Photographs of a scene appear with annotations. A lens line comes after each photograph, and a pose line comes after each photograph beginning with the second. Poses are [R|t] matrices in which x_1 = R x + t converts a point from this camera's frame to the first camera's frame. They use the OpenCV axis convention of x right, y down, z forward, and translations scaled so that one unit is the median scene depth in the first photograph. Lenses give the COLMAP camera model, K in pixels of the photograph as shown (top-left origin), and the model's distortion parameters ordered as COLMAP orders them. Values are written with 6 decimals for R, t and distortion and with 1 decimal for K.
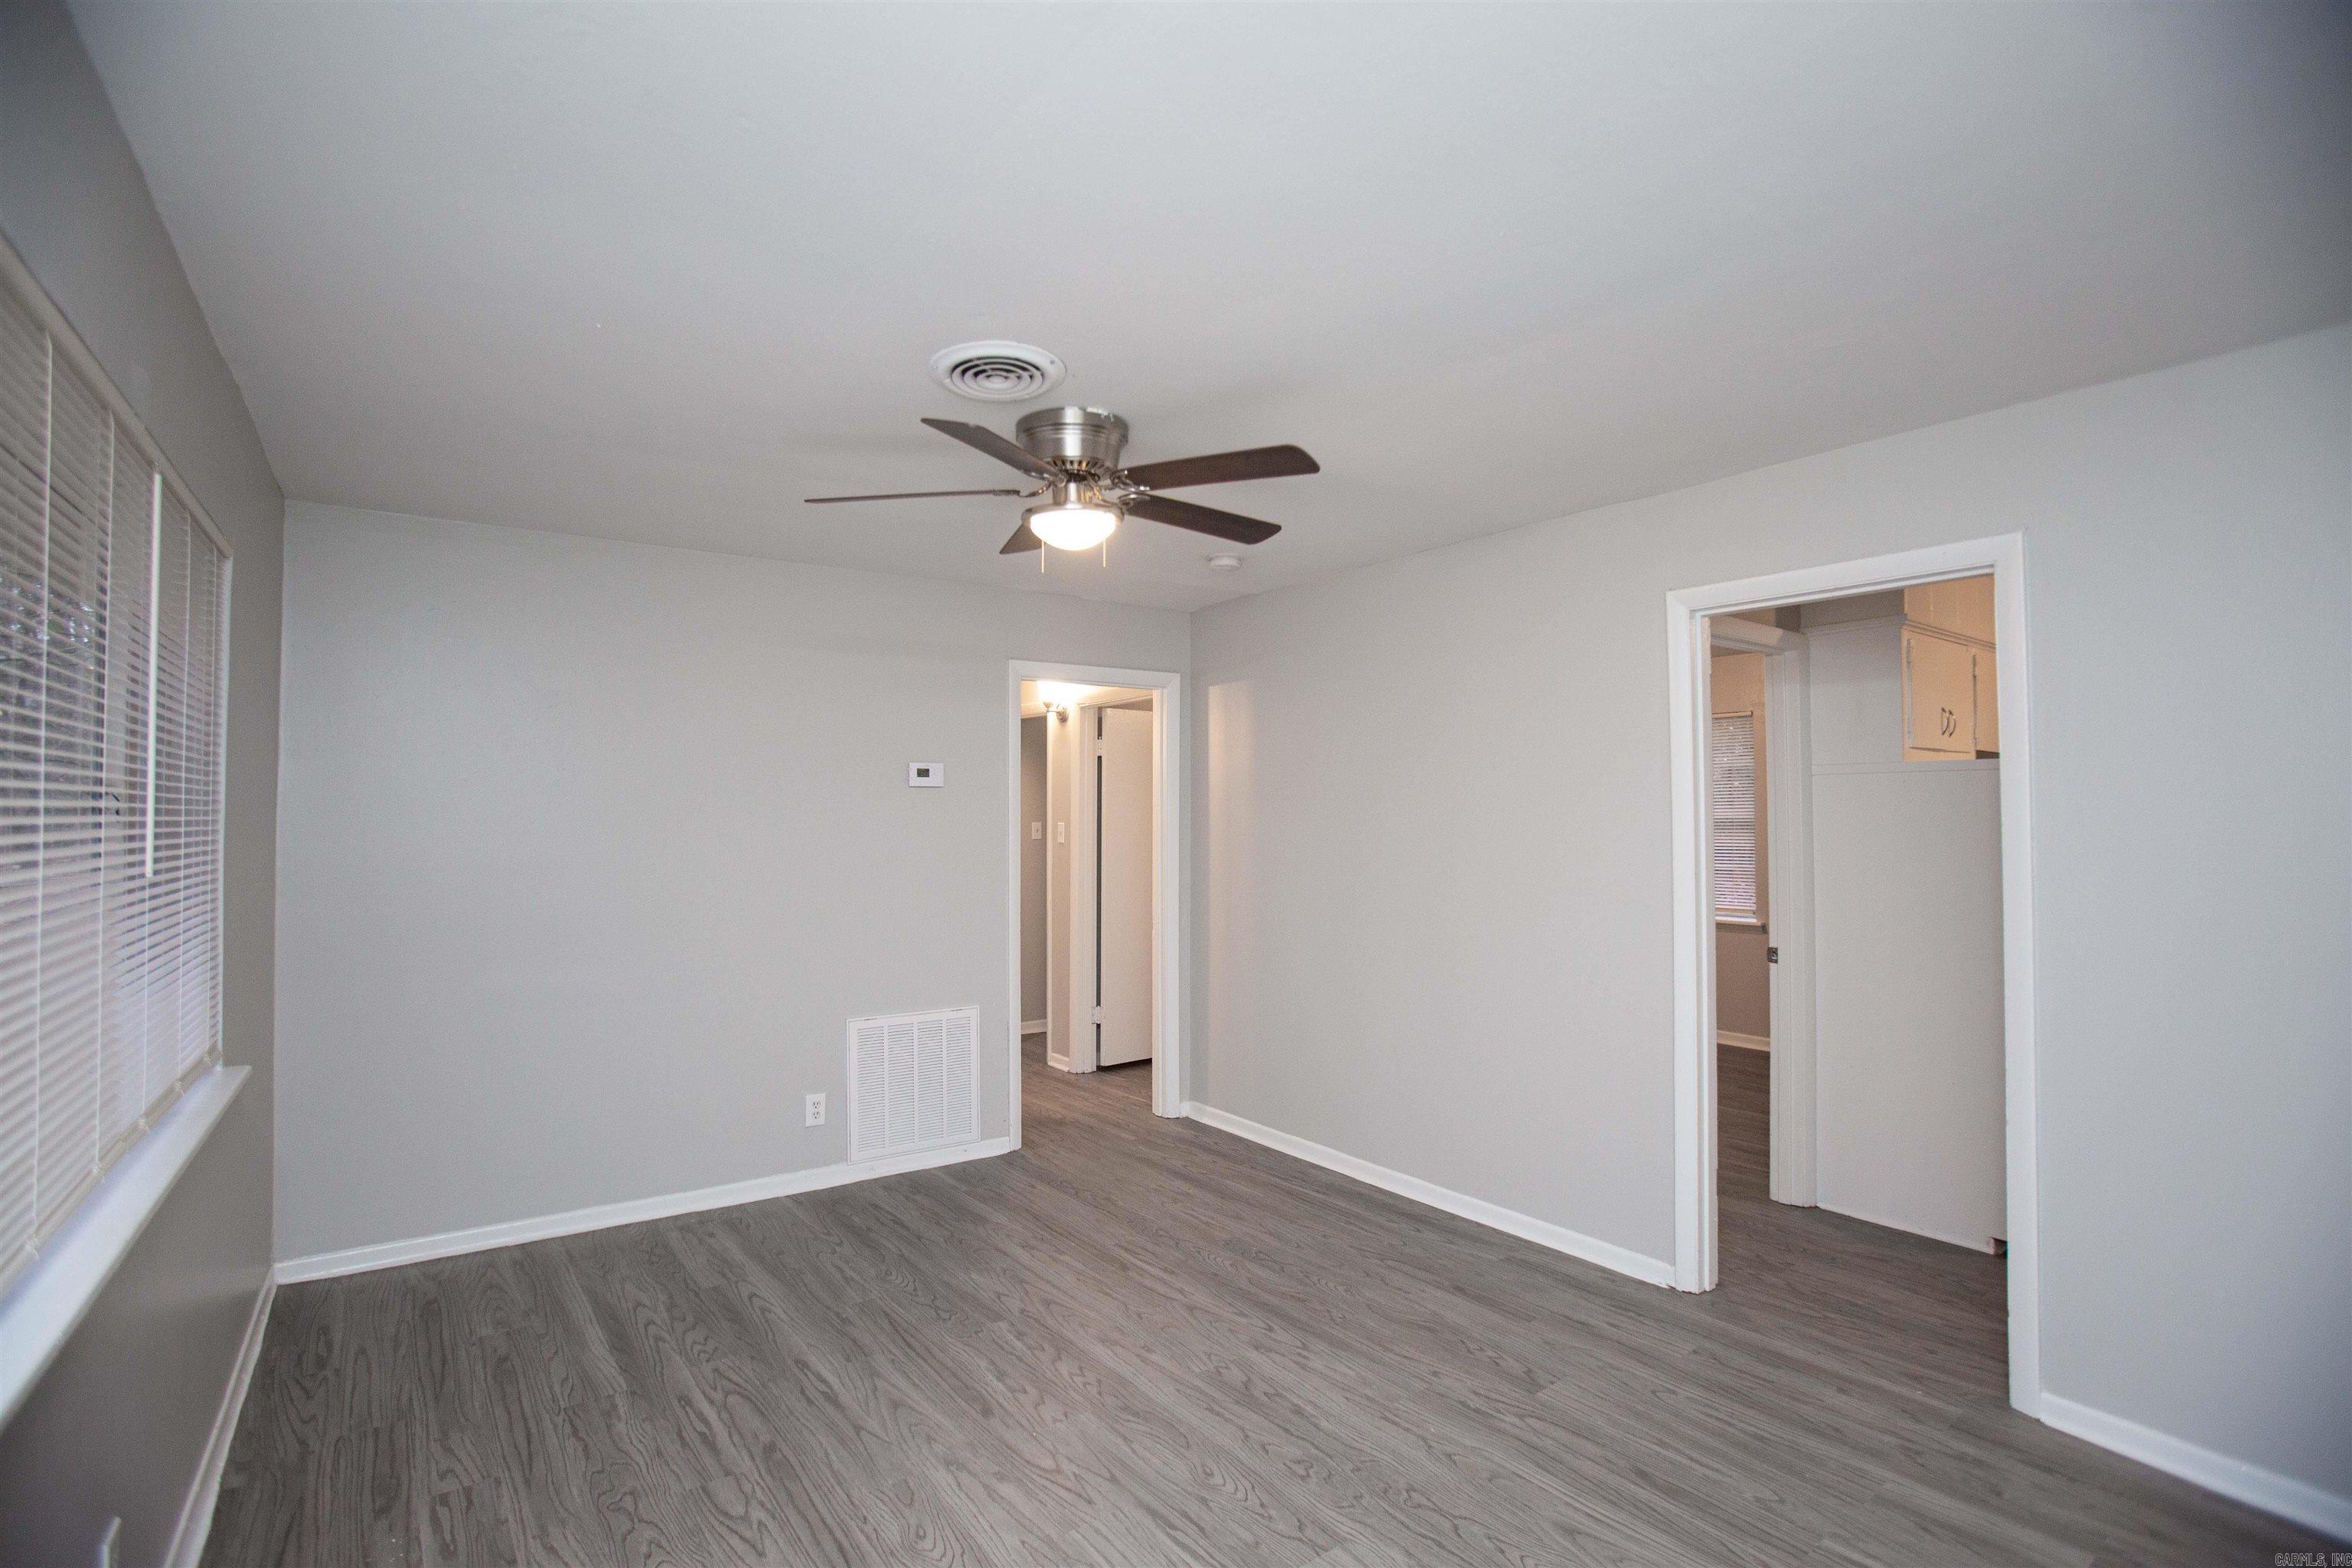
lens RADIAL K [[1085.5, 0, 1152.0], [0, 1085.5, 786.5], [0, 0, 1]] dist [-0.077617, 0.031423]
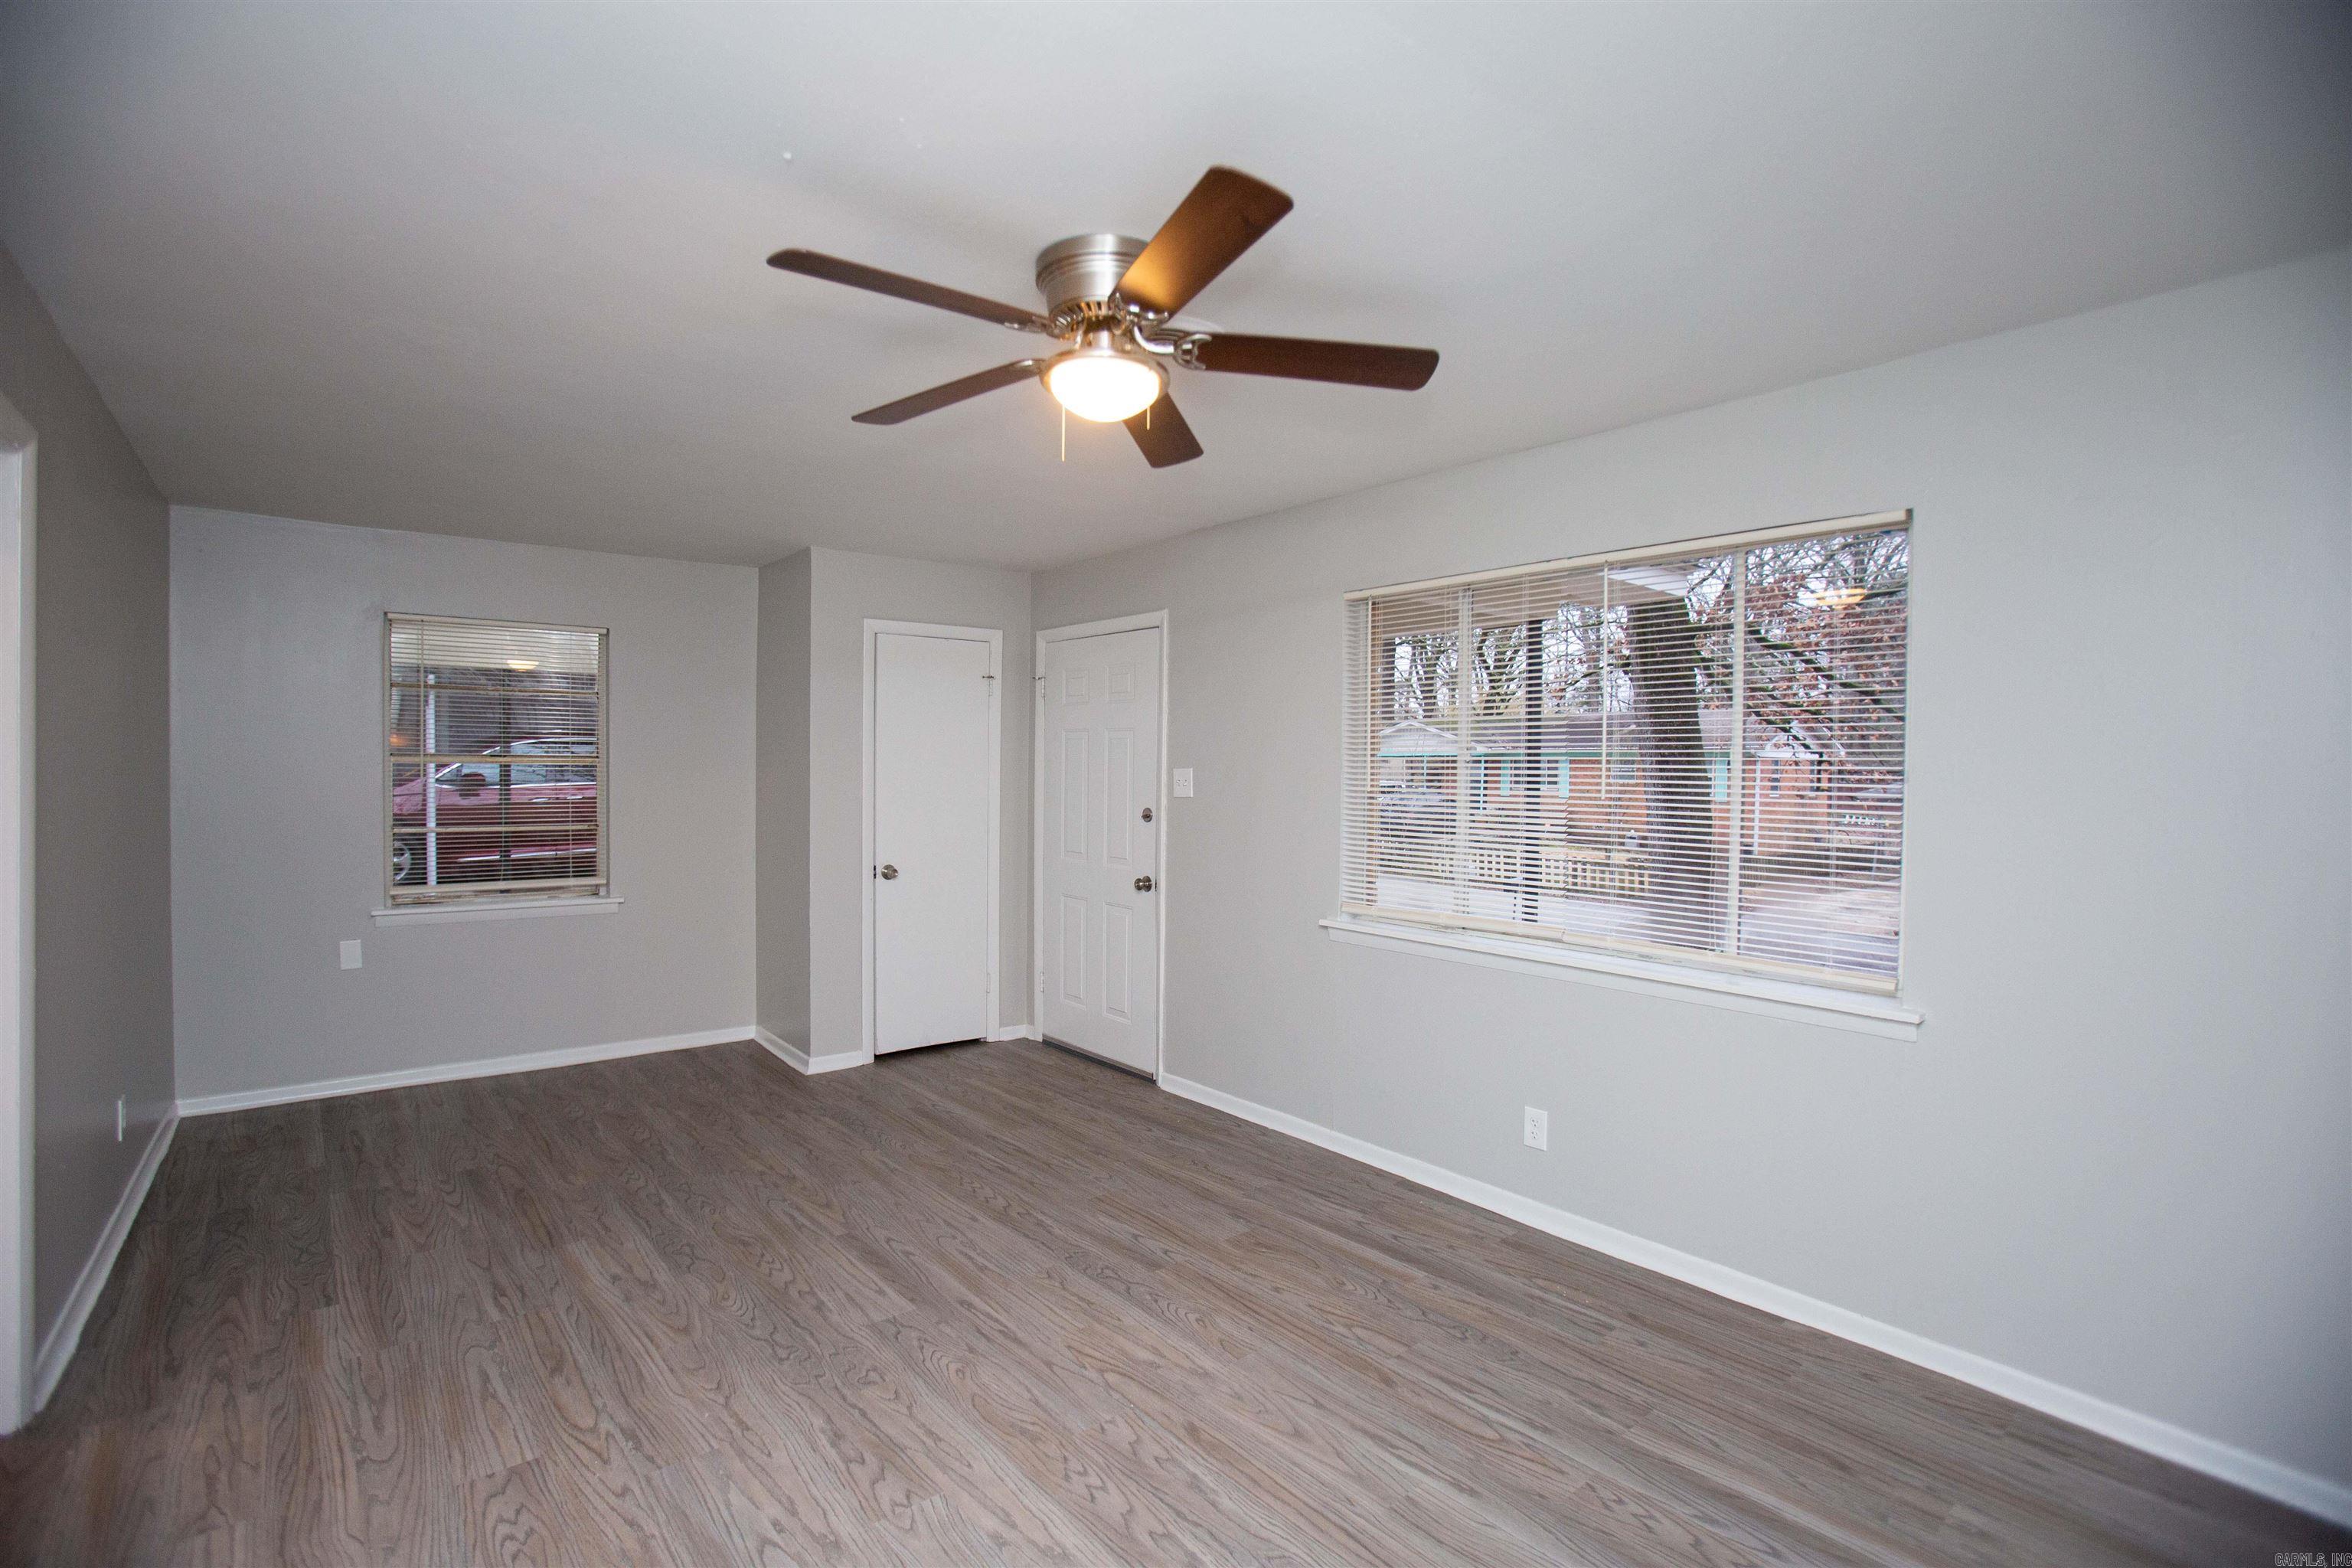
lens RADIAL K [[1085.5, 0, 1152.0], [0, 1085.5, 786.5], [0, 0, 1]] dist [-0.077617, 0.031423]
pose [[-0.998460, -0.005916, -0.055160, -0.070423], [-0.005621, 0.999969, -0.005514, 0.055486], [0.055191, -0.005195, -0.998462, 1.893371]]
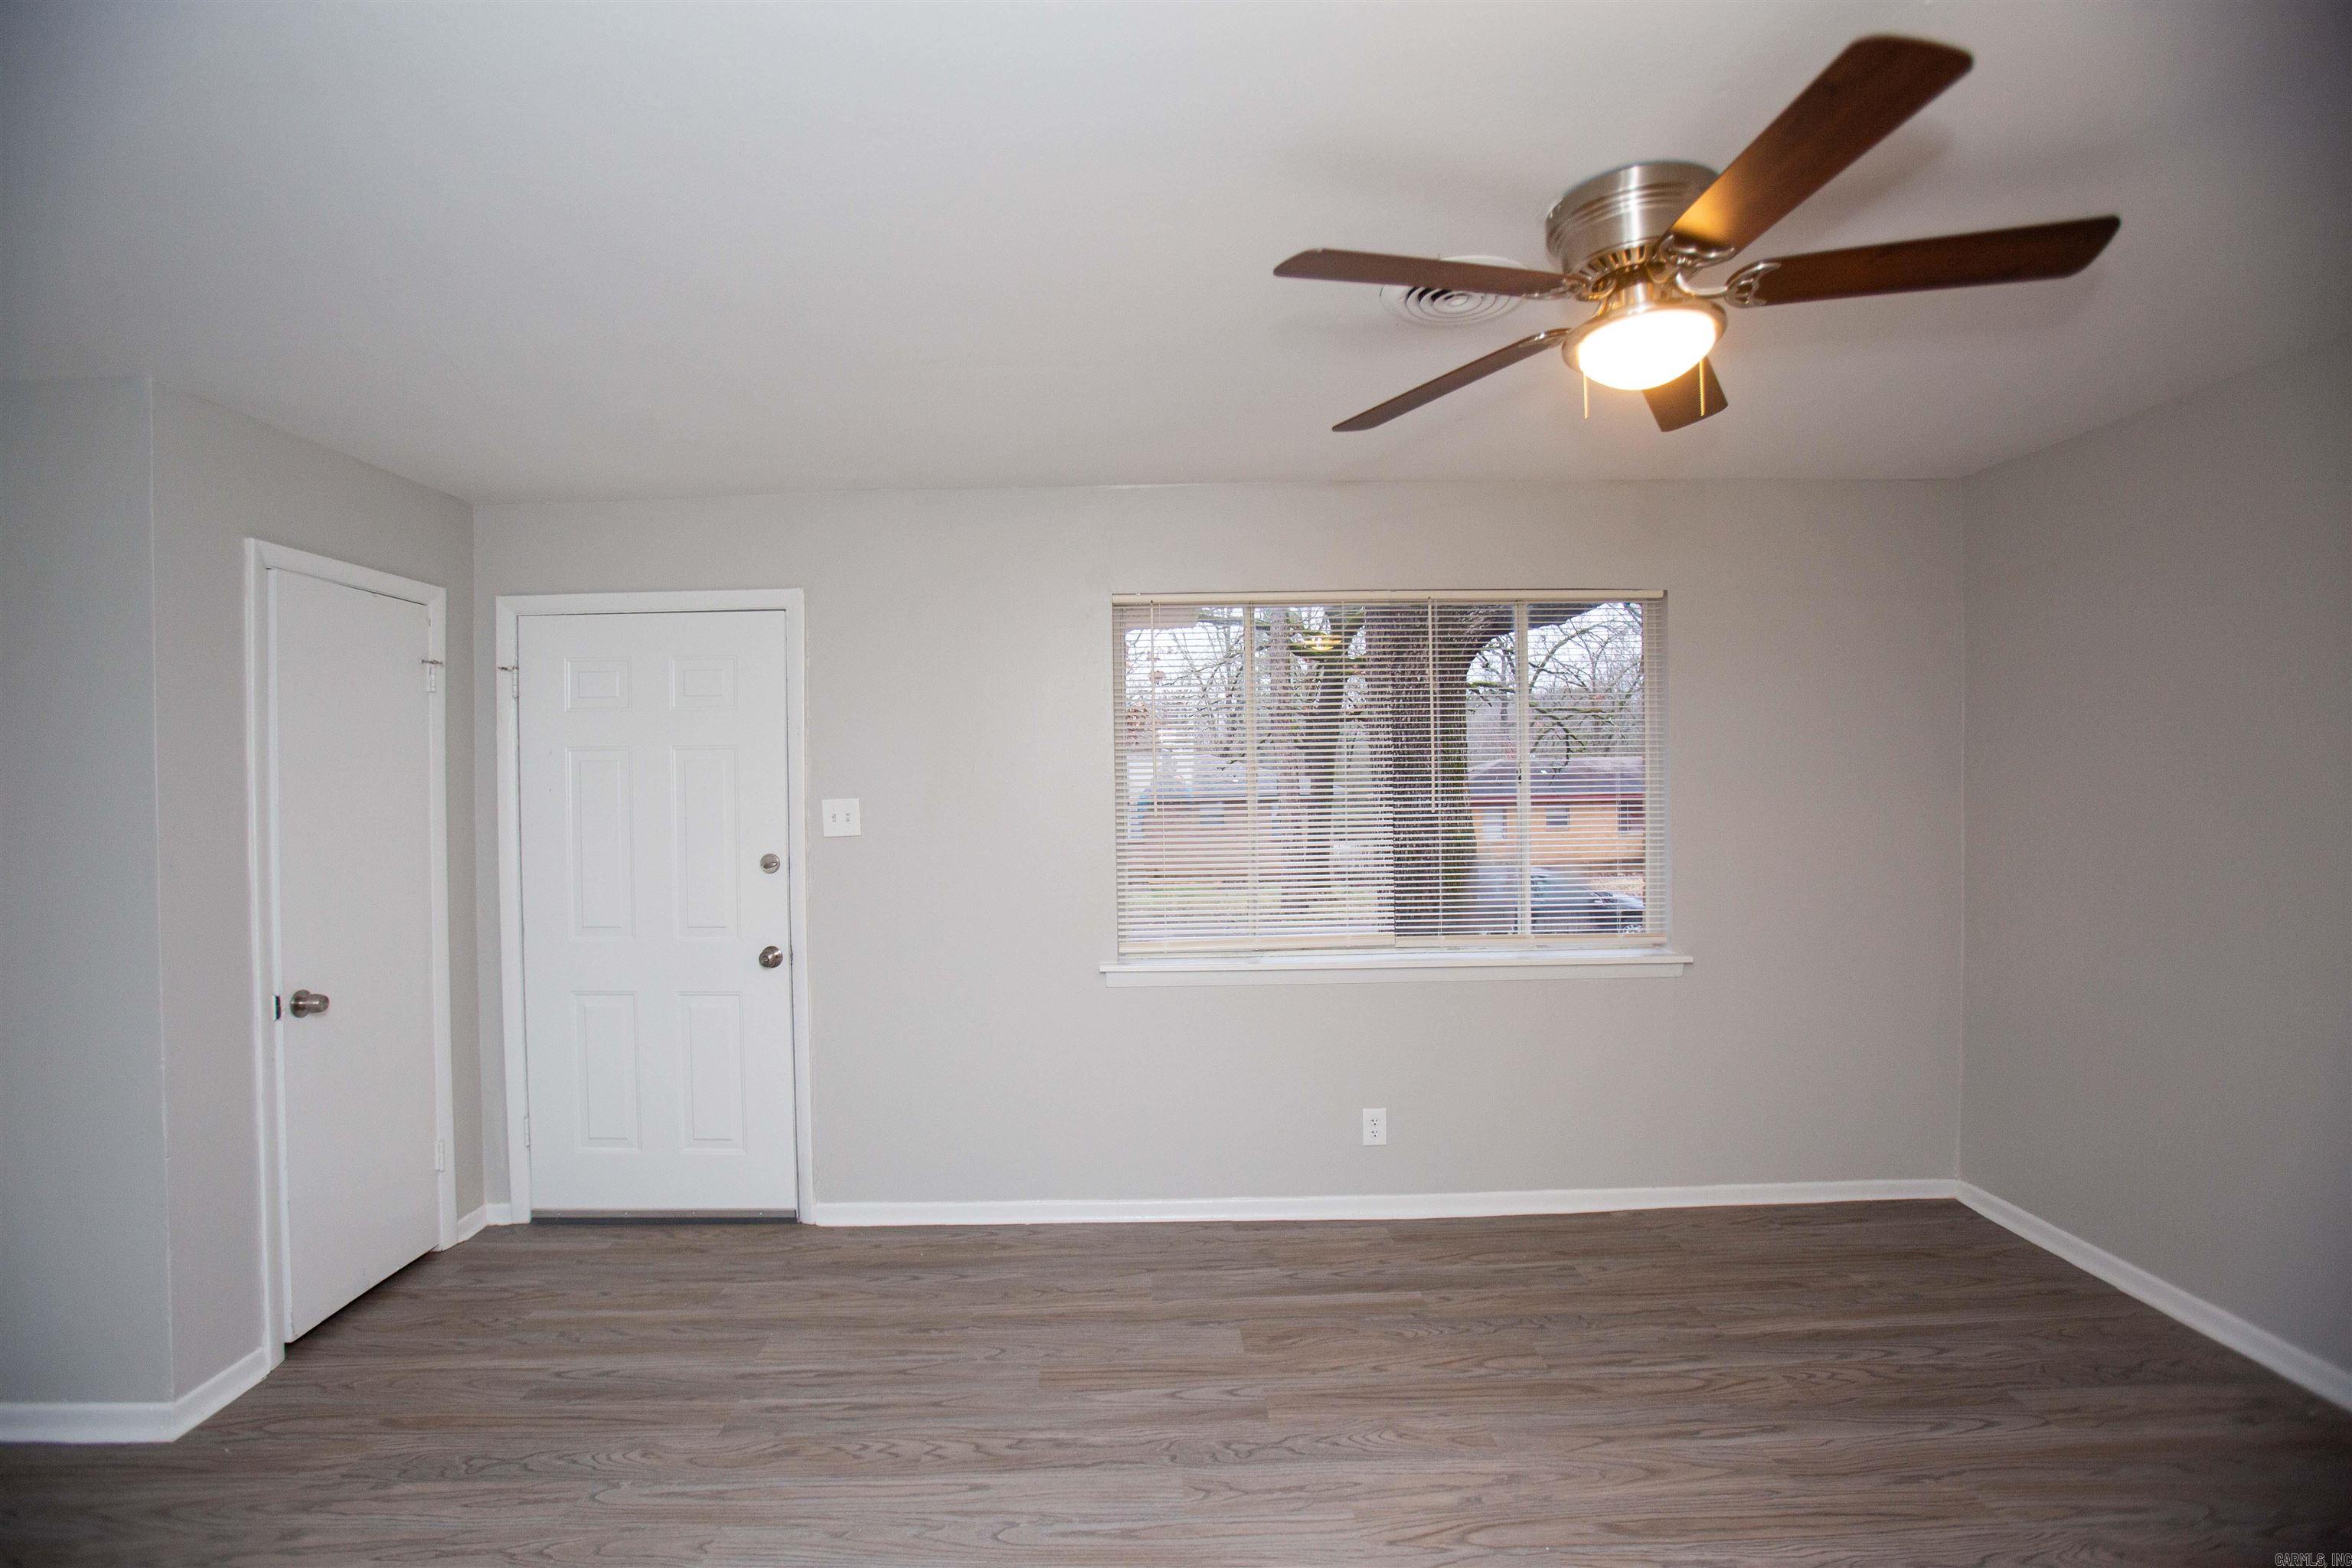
lens RADIAL K [[1085.5, 0, 1152.0], [0, 1085.5, 786.5], [0, 0, 1]] dist [-0.077617, 0.031423]
pose [[-0.577589, 0.016277, -0.816165, 0.682047], [0.036714, 0.999307, -0.006052, 0.022252], [0.815502, -0.033461, -0.577787, 1.192189]]
